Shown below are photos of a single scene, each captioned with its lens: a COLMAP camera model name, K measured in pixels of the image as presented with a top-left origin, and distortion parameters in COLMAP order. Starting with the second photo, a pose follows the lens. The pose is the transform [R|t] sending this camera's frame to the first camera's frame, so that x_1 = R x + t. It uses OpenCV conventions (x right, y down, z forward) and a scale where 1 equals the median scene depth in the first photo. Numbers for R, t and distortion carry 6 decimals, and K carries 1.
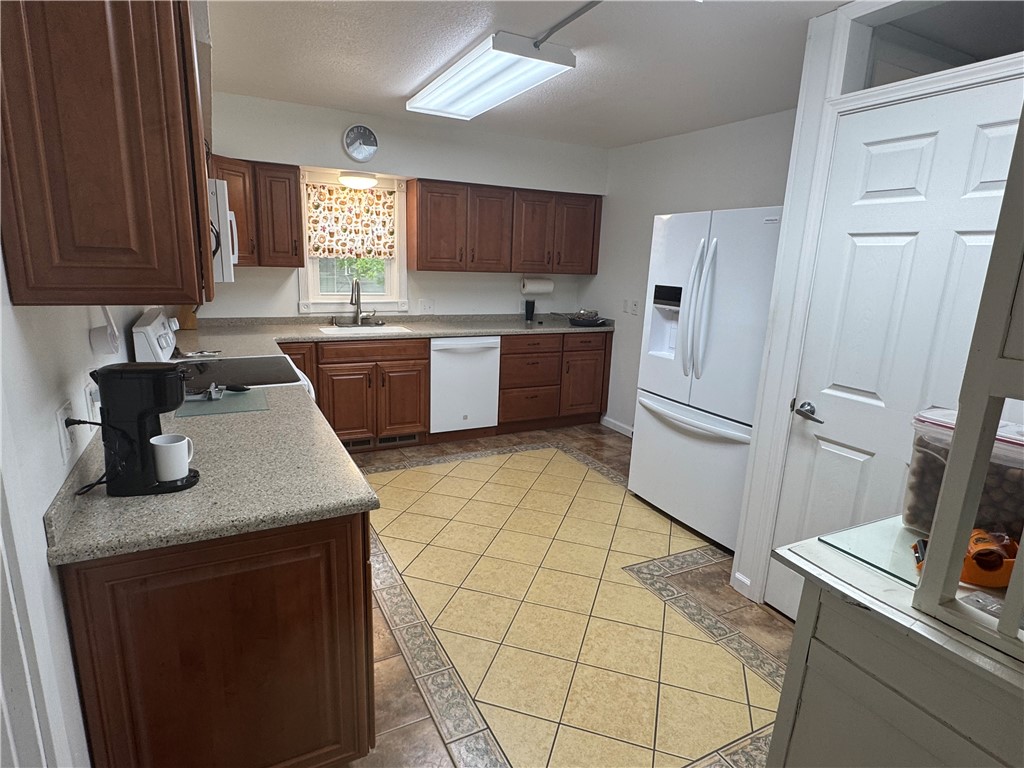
lens RADIAL K [[562.1, 0, 509.3], [0, 562.1, 386.4], [0, 0, 1]] dist [0.001856, 0.001471]
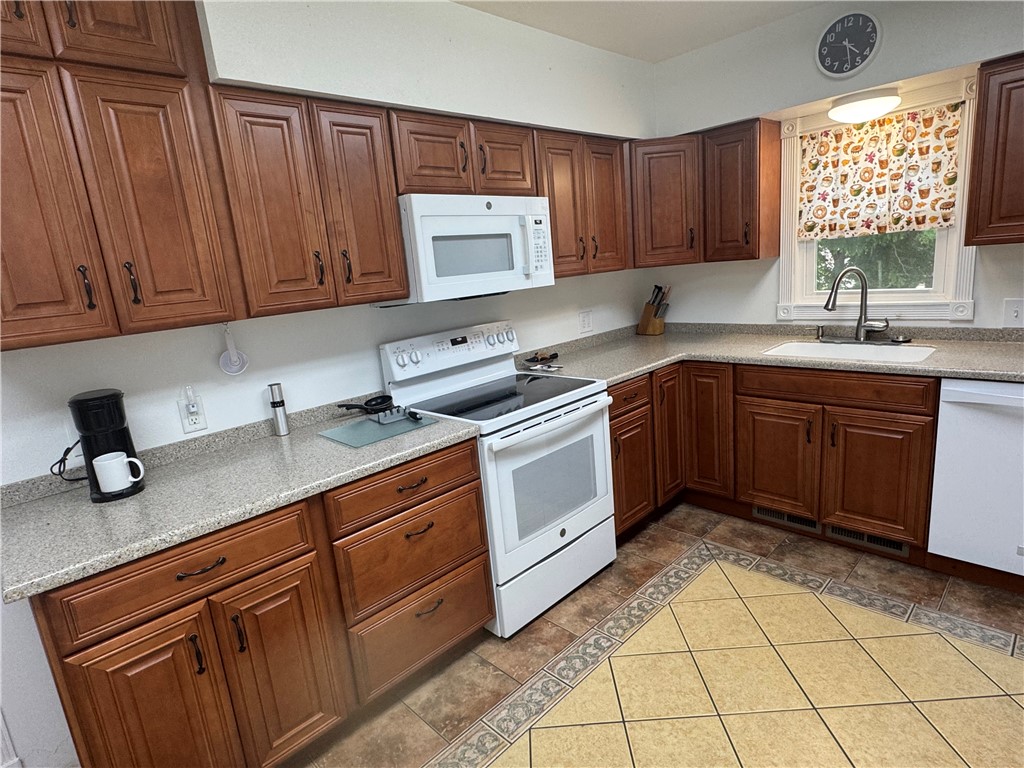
lens RADIAL K [[562.1, 0, 512.2], [0, 562.1, 383.3], [0, 0, 1]] dist [0.001856, 0.001471]
pose [[0.290062, 0.145000, -0.945959, 0.230923], [-0.113735, 0.986673, 0.116366, -0.093471], [0.950226, 0.073836, 0.302688, 0.450917]]
